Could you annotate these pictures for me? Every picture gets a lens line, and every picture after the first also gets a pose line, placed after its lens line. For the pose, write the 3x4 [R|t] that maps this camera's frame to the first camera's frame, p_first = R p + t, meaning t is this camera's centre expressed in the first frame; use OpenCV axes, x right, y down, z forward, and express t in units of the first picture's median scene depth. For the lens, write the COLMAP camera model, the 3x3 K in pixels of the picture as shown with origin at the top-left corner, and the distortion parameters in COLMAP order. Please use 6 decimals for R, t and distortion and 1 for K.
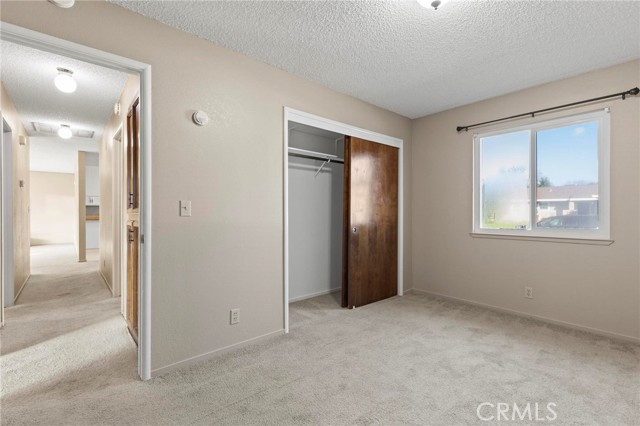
lens RADIAL K [[290.7, 0, 322.8], [0, 290.7, 211.0], [0, 0, 1]] dist [0.003848, -0.000551]
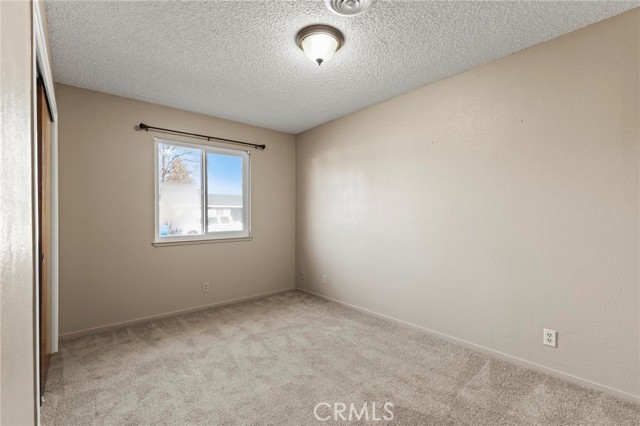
lens RADIAL K [[290.7, 0, 323.0], [0, 290.7, 215.5], [0, 0, 1]] dist [0.003848, -0.000551]
pose [[0.010755, -0.001792, 0.999941, -0.550548], [0.003552, 0.999992, 0.001754, -0.015550], [-0.999936, 0.003533, 0.010762, 0.593184]]
